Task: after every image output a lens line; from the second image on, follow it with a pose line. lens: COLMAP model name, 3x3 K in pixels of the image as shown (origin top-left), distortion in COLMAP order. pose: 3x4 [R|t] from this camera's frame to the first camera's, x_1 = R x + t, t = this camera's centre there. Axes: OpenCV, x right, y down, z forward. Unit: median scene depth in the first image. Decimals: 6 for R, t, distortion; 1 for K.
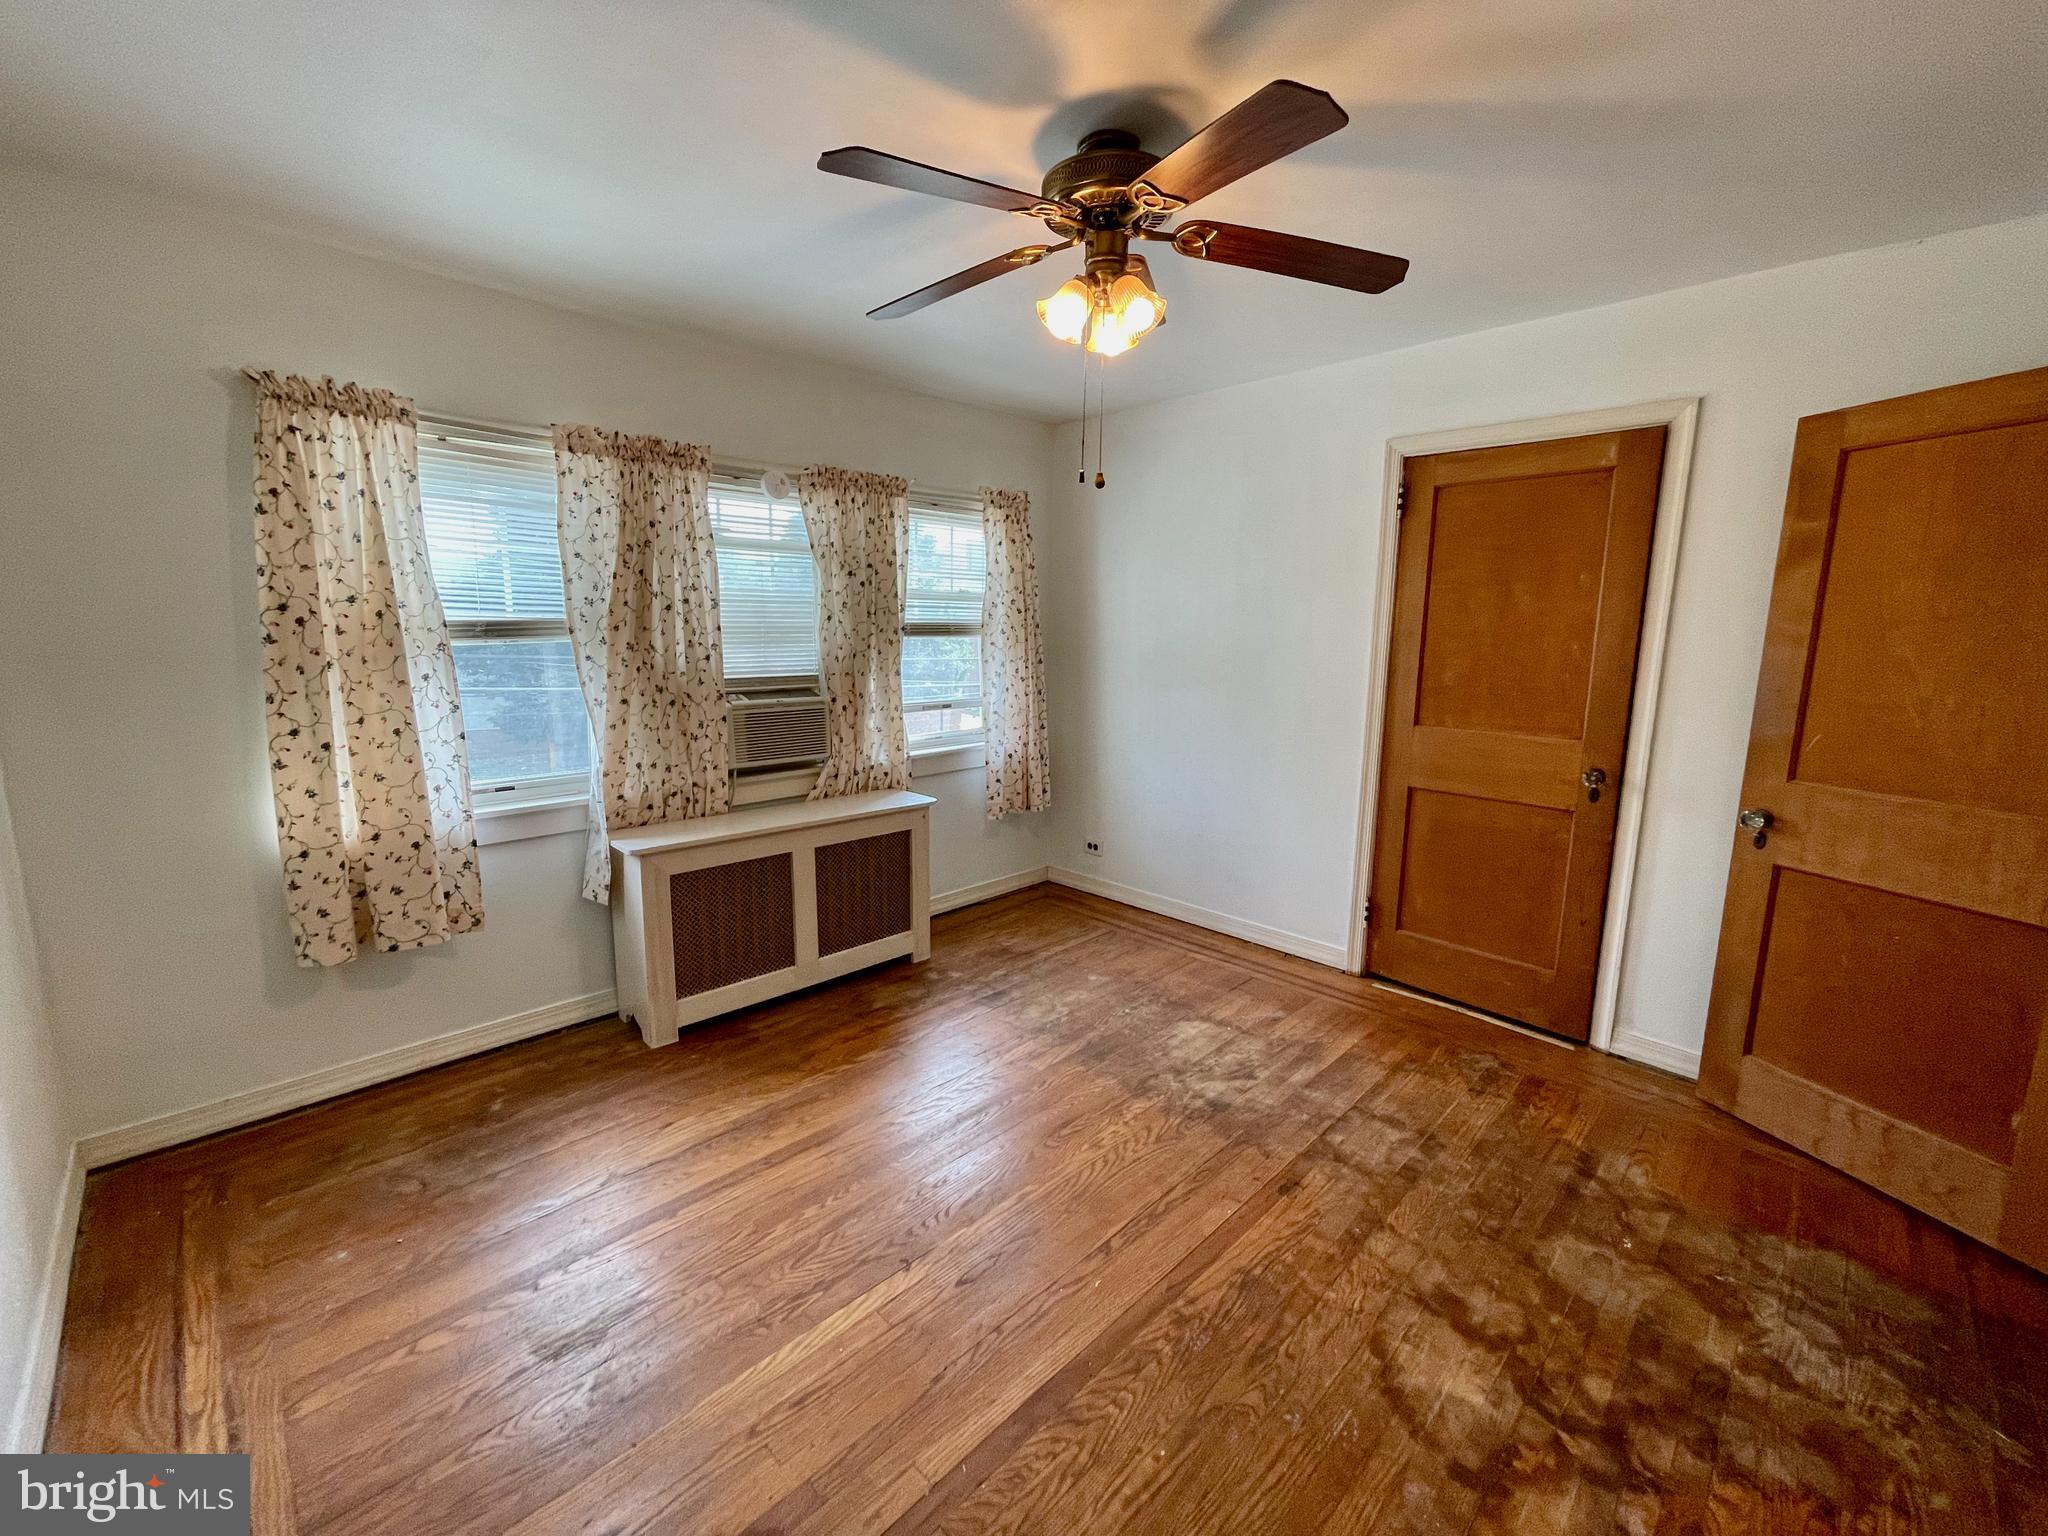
lens RADIAL K [[831.2, 0, 1020.4], [0, 831.2, 758.3], [0, 0, 1]] dist [-0.003012, 0.000680]
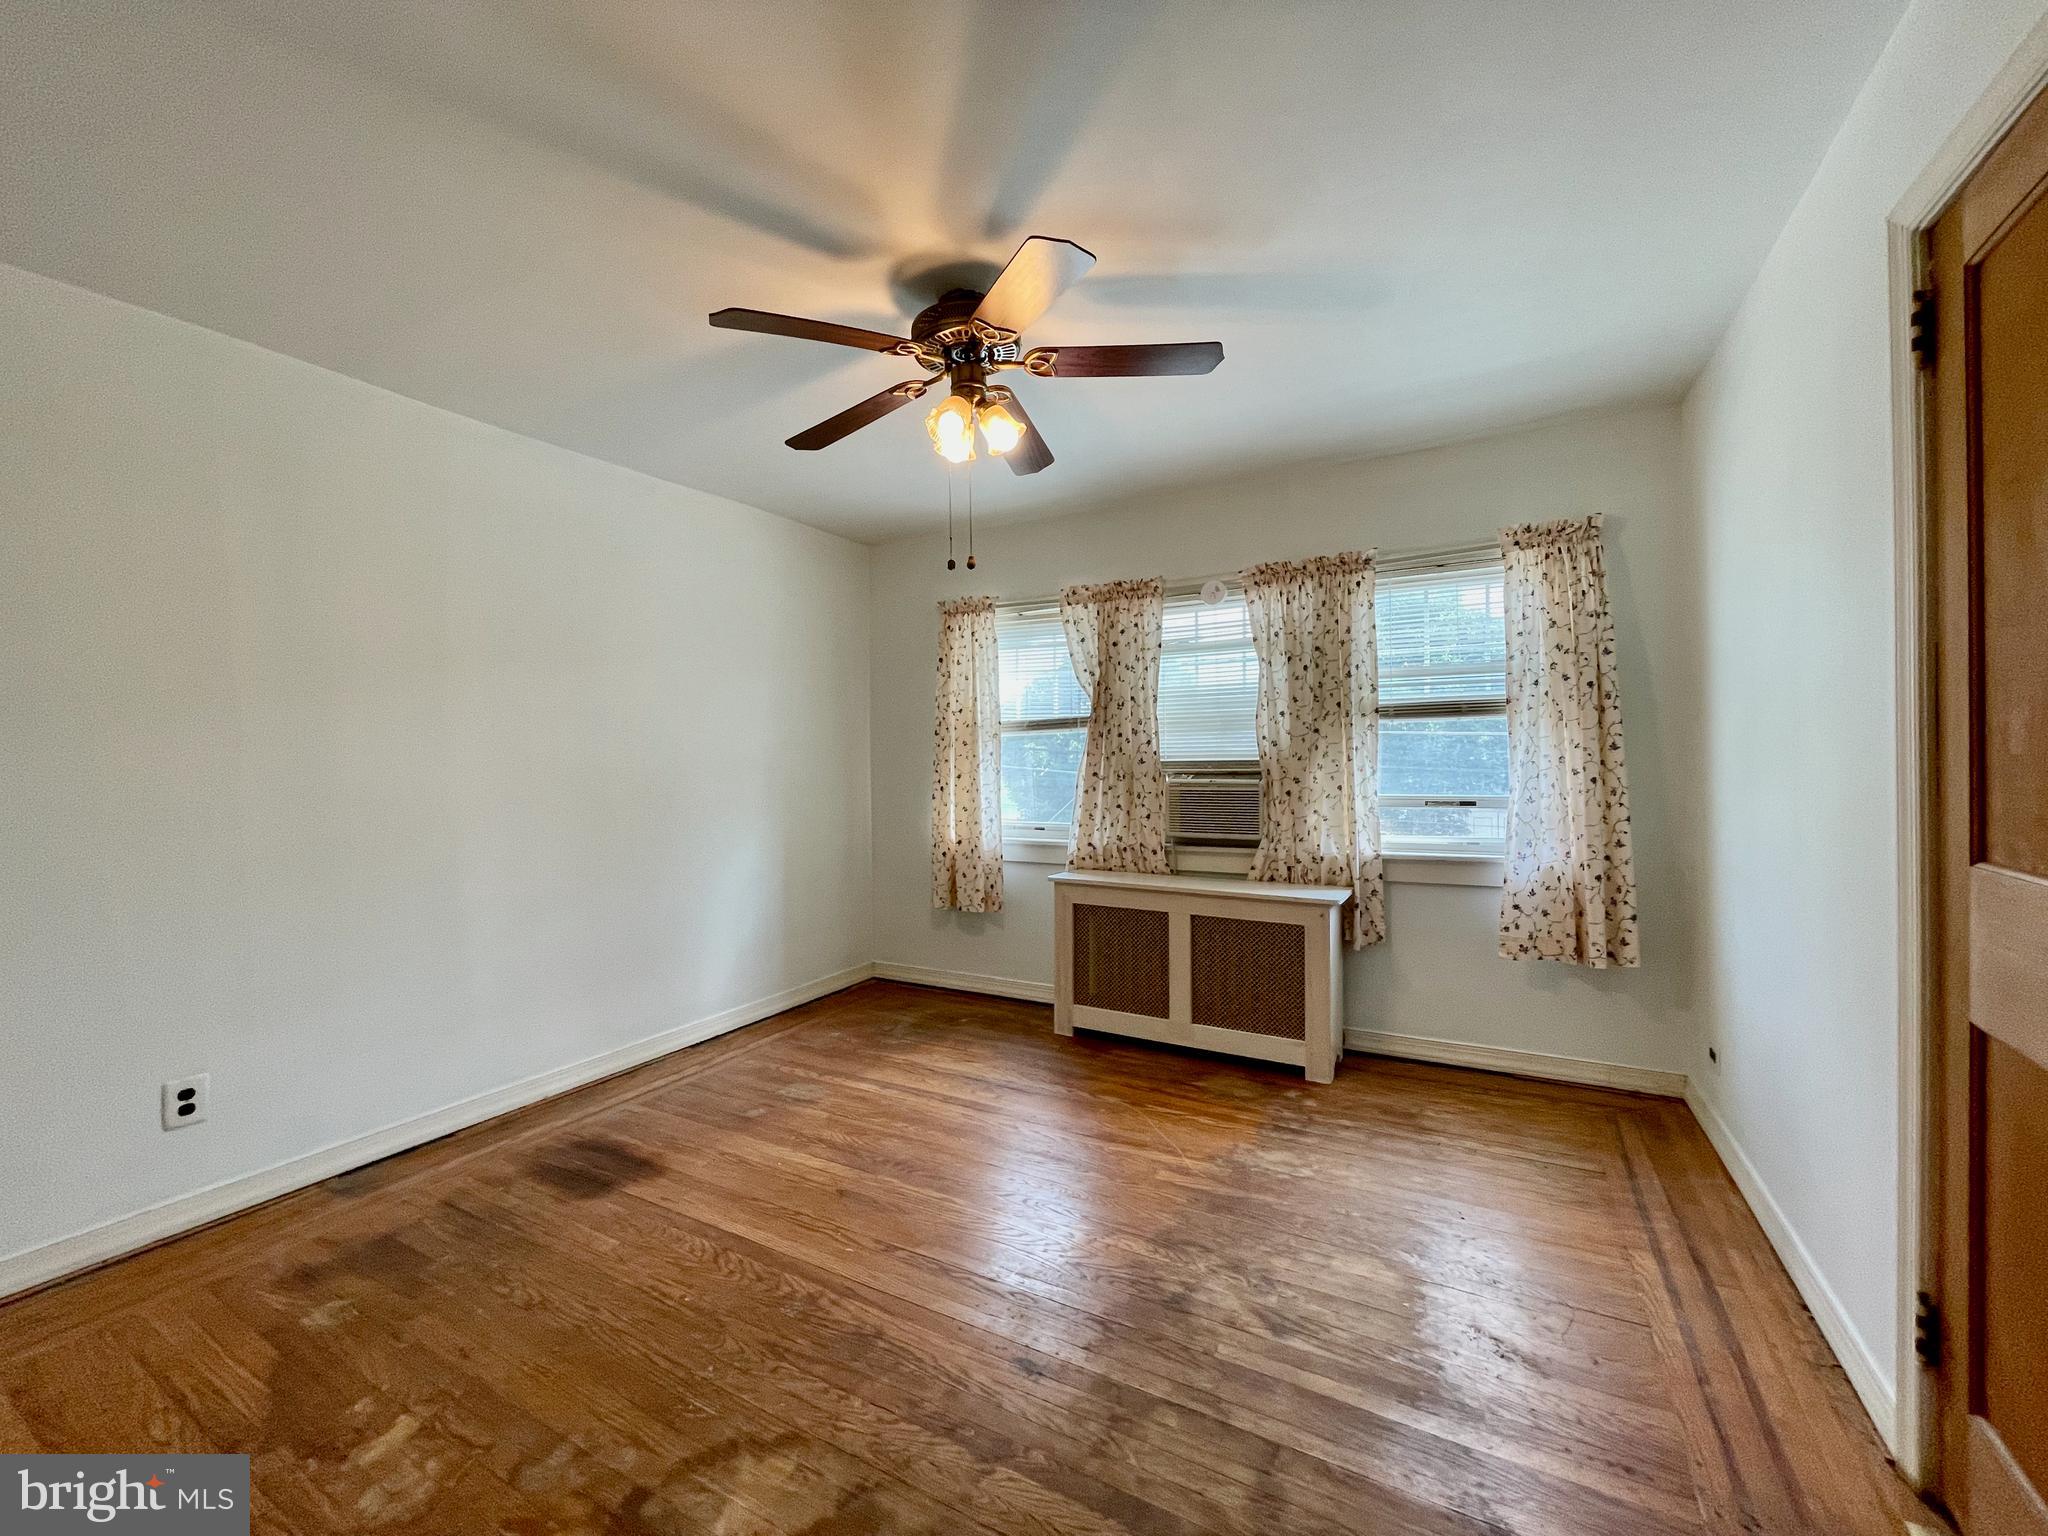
lens RADIAL K [[831.2, 0, 1020.4], [0, 831.2, 758.3], [0, 0, 1]] dist [-0.003012, 0.000680]
pose [[0.269131, -0.014901, -0.962988, 0.772932], [-0.137091, 0.989106, -0.053619, -0.005319], [0.953297, 0.146448, 0.264156, 0.501276]]
